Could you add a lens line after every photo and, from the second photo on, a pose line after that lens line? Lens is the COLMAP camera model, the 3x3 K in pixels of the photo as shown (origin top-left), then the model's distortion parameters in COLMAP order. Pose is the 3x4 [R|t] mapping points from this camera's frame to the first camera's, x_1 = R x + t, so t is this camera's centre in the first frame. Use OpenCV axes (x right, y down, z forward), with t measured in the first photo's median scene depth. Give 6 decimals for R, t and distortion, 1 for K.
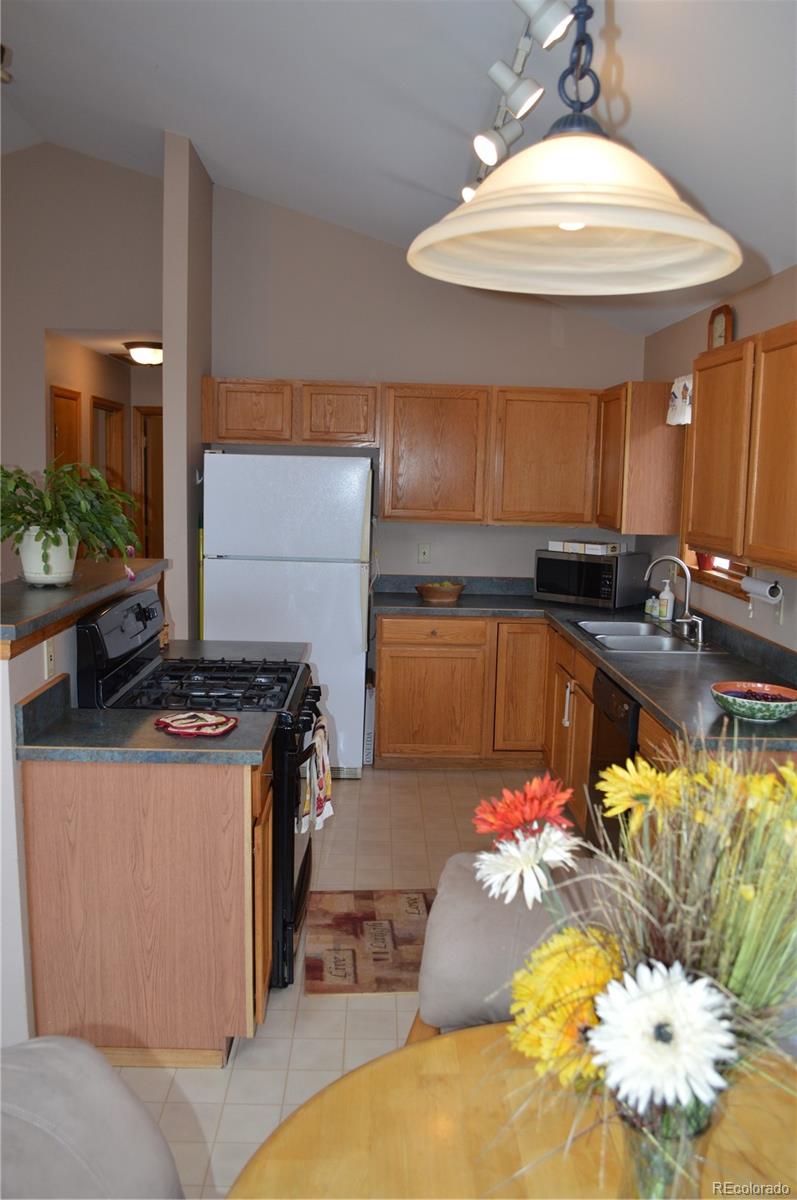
lens RADIAL K [[964.2, 0, 405.0], [0, 964.2, 595.8], [0, 0, 1]] dist [-0.069256, -0.011662]
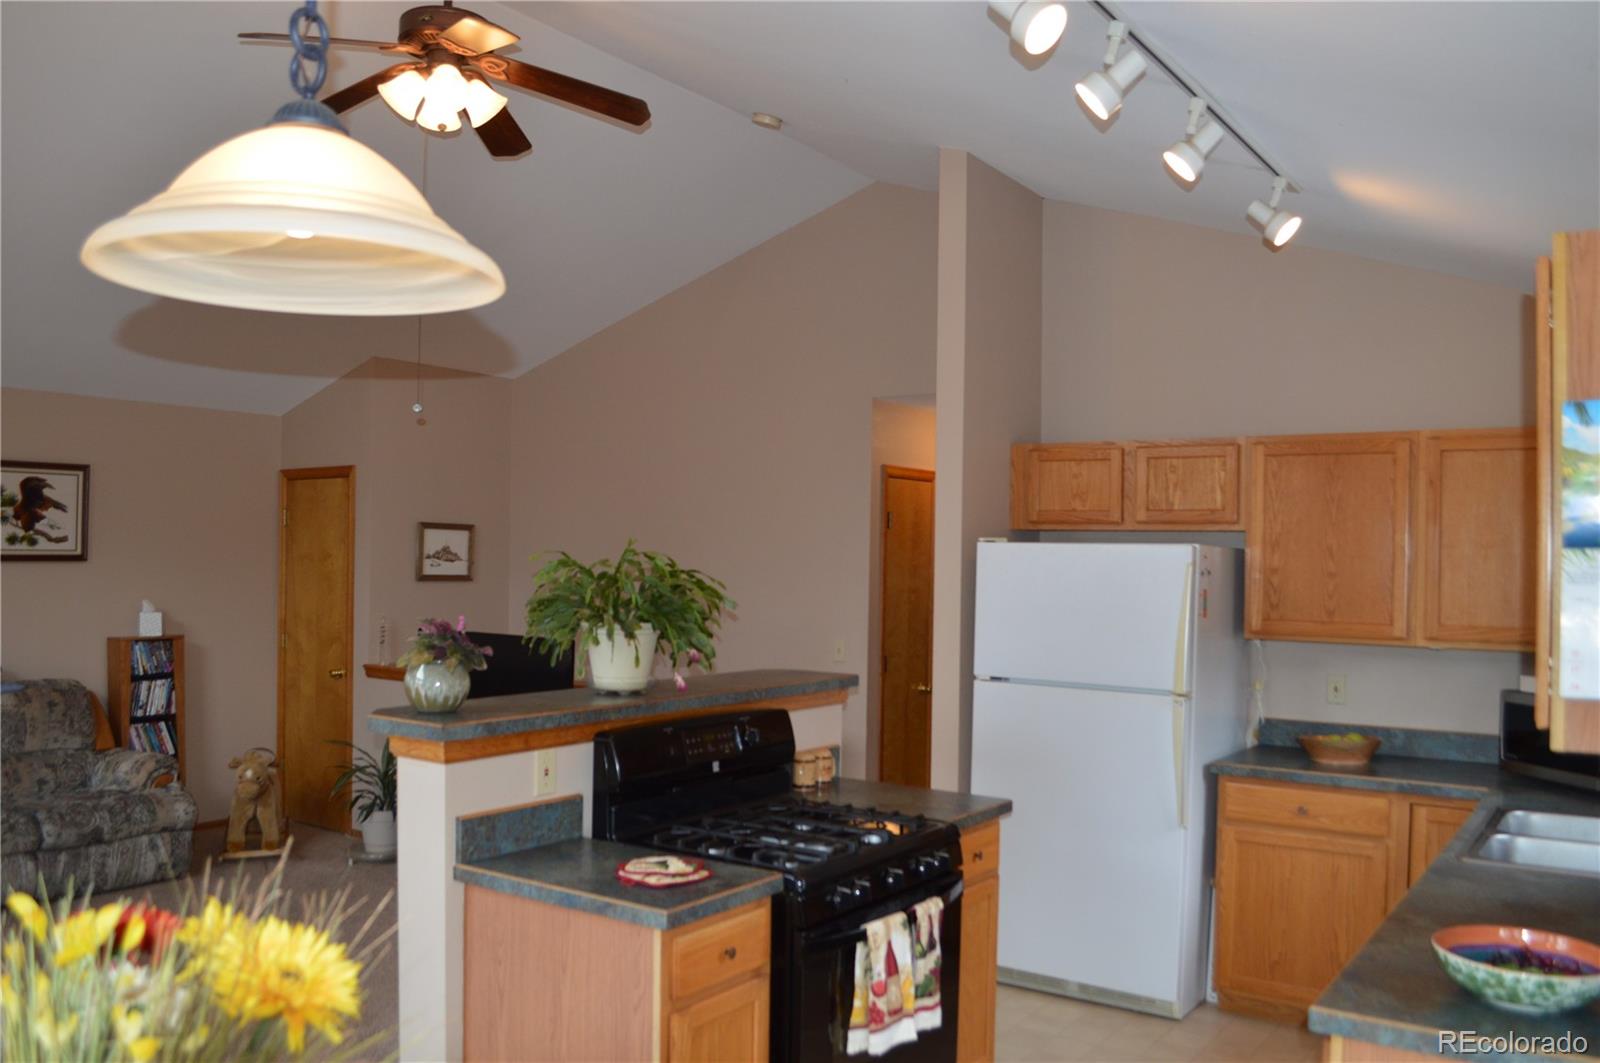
lens RADIAL K [[1285.6, 0, 805.8], [0, 1285.6, 544.1], [0, 0, 1]] dist [-0.069256, -0.011662]
pose [[0.801809, -0.020019, -0.597245, 0.267398], [-0.072914, 0.988694, -0.131028, -0.002467], [0.593115, 0.148606, 0.791284, 0.098755]]
